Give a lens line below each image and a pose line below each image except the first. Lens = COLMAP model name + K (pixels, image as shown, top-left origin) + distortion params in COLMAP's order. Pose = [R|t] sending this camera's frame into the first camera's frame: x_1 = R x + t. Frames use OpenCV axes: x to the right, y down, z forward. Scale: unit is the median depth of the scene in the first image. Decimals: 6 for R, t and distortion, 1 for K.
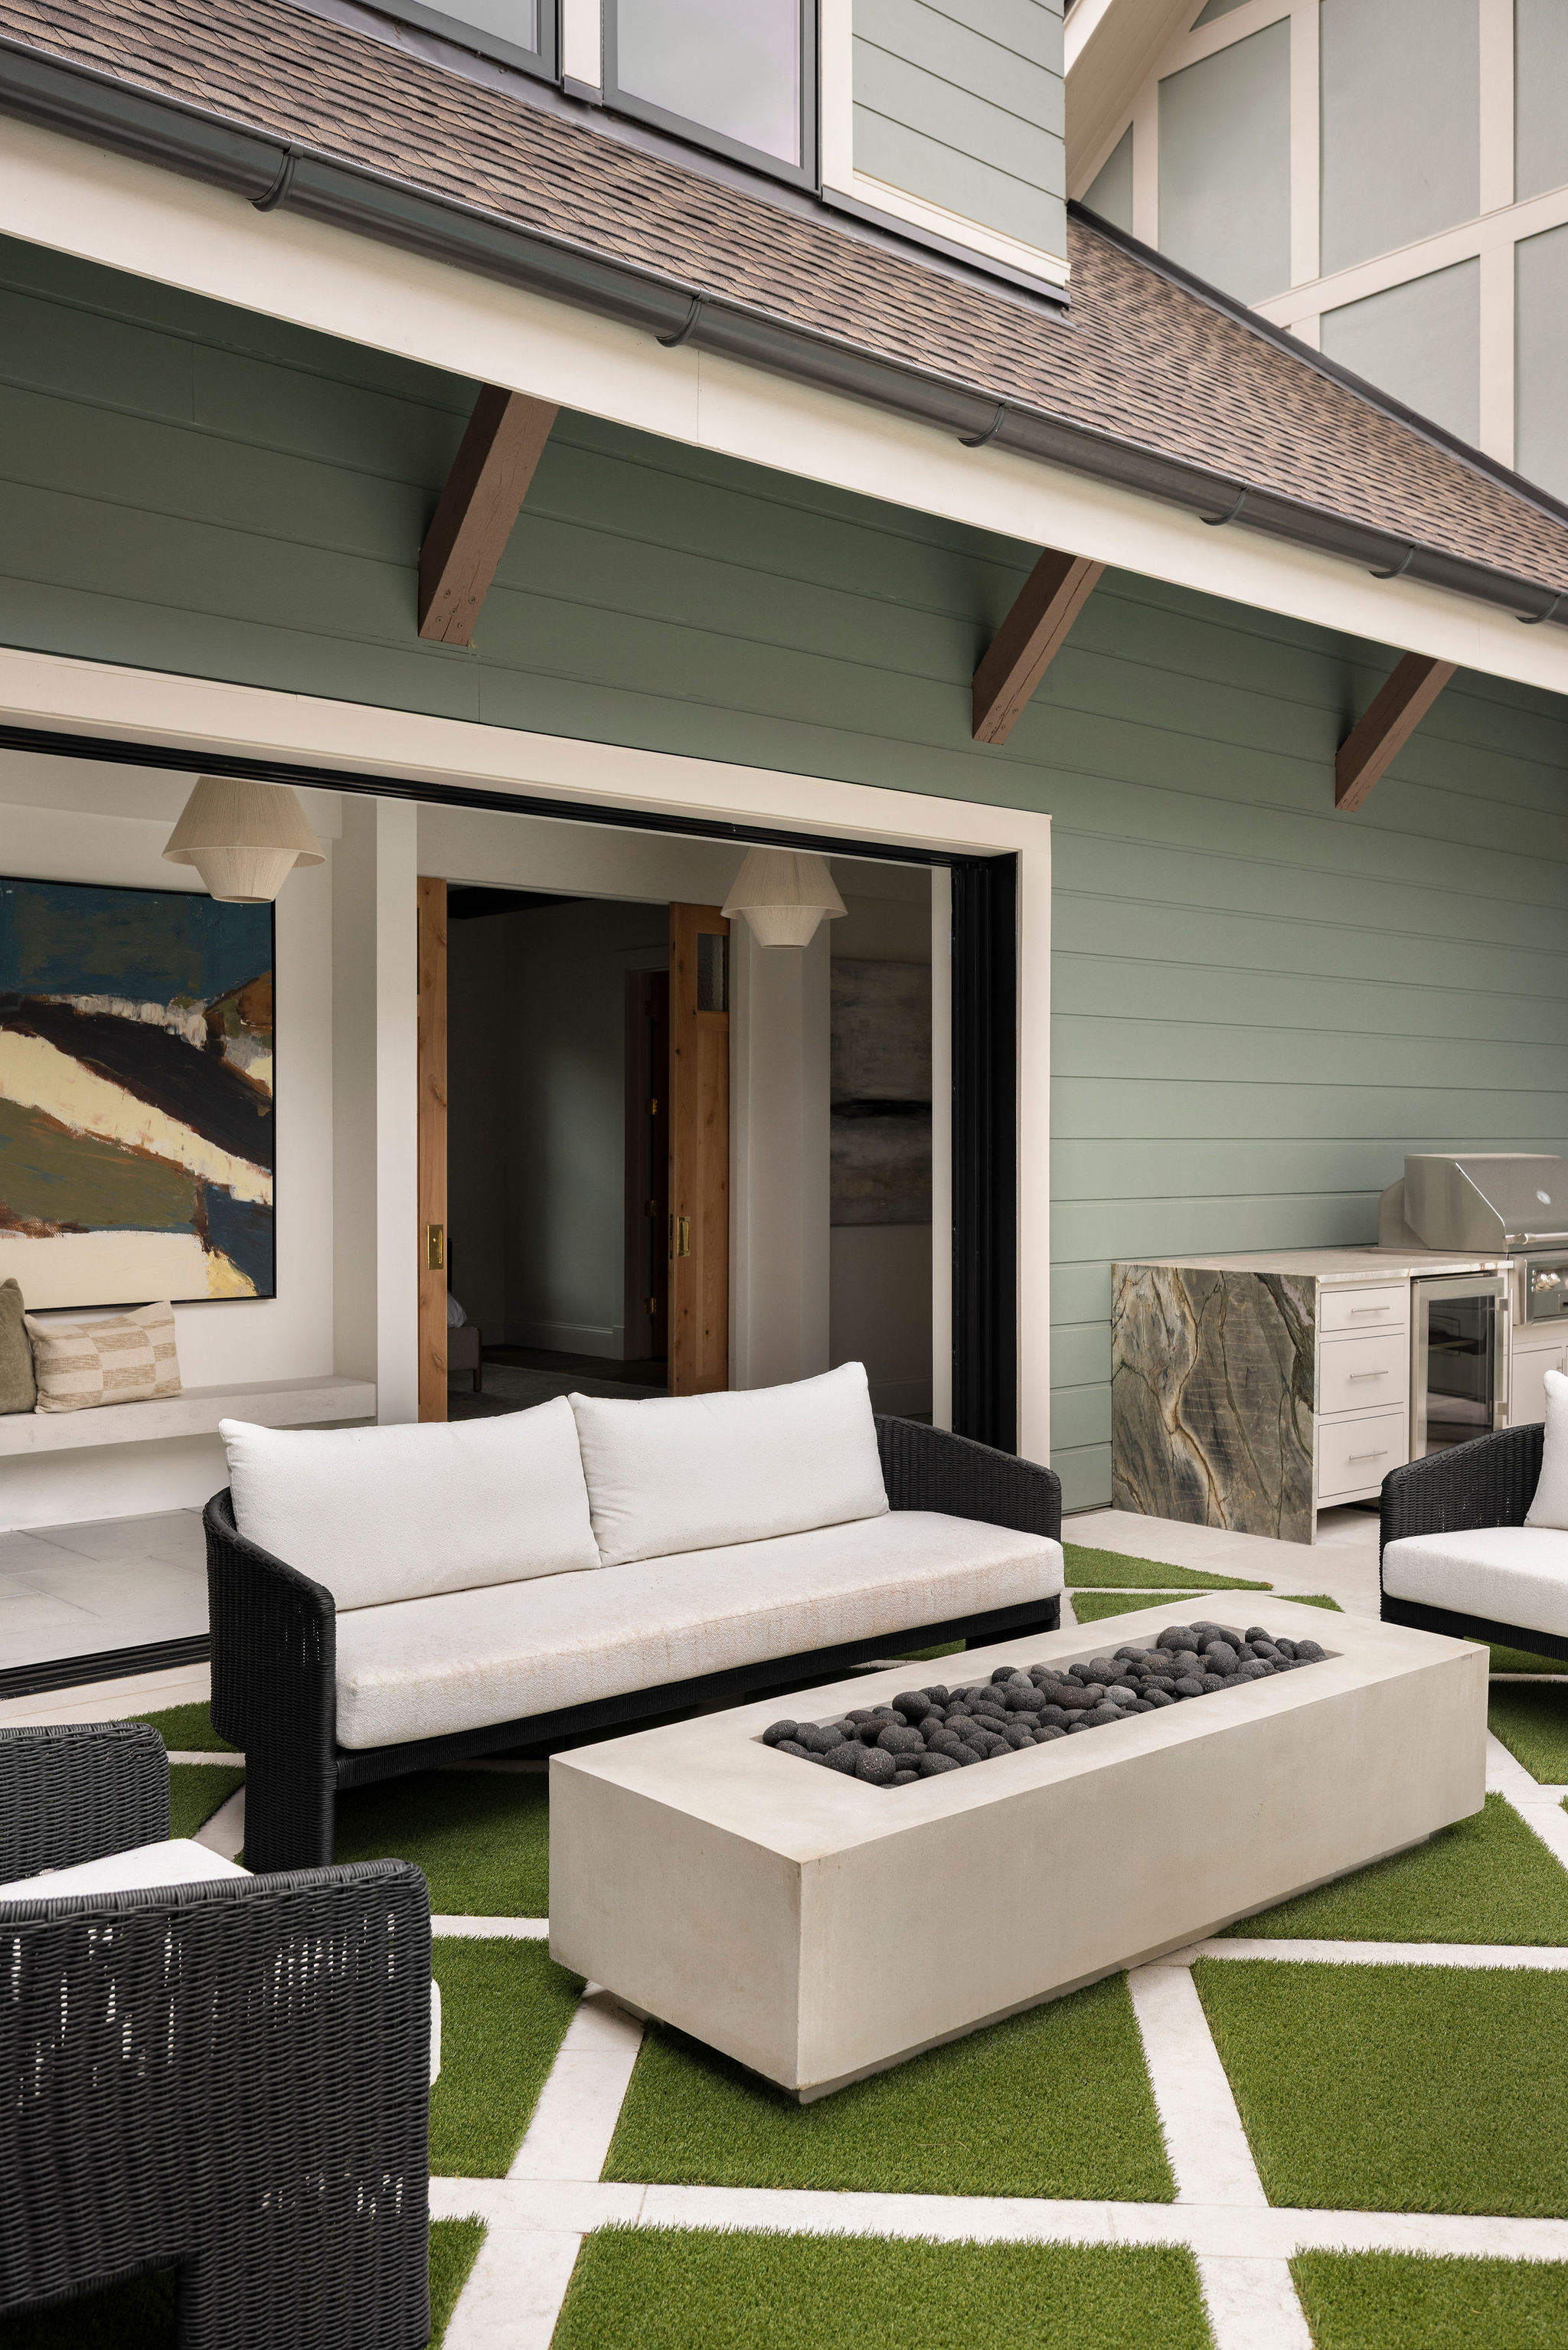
lens RADIAL K [[1973.3, 0, 784.0], [0, 1973.3, 1175.0], [0, 0, 1]] dist [-0.010806, -0.002961]
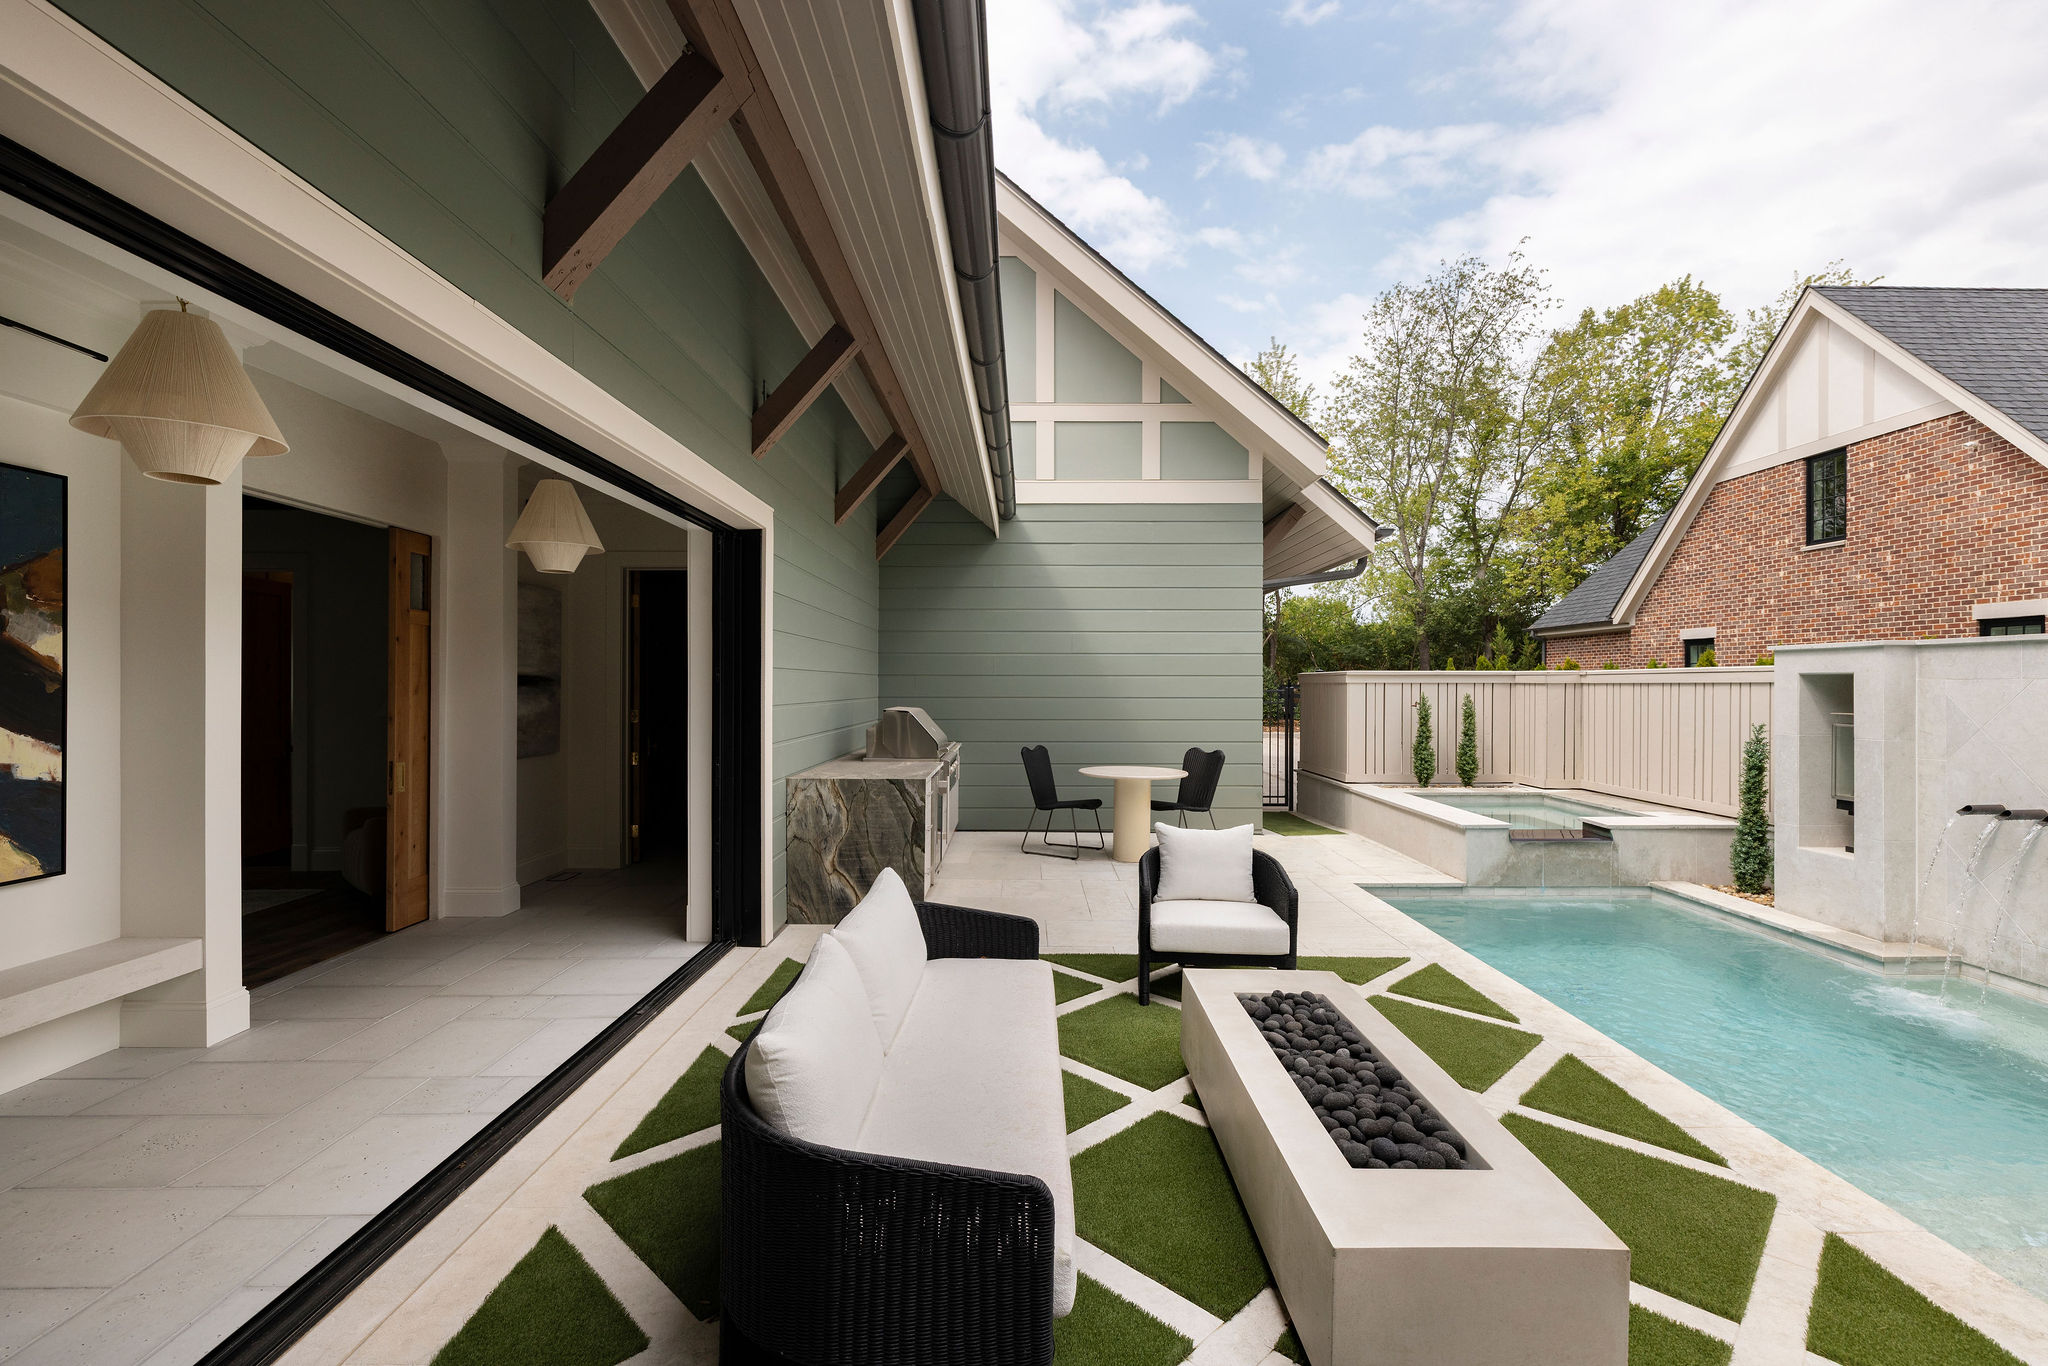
lens RADIAL K [[917.8, 0, 1024.0], [0, 917.8, 683.0], [0, 0, 1]] dist [-0.001739, -0.000021]
pose [[0.655451, 0.004936, 0.755222, -0.295835], [0.010267, 0.999828, -0.015445, -0.022776], [-0.755168, 0.017877, 0.655288, 0.330663]]
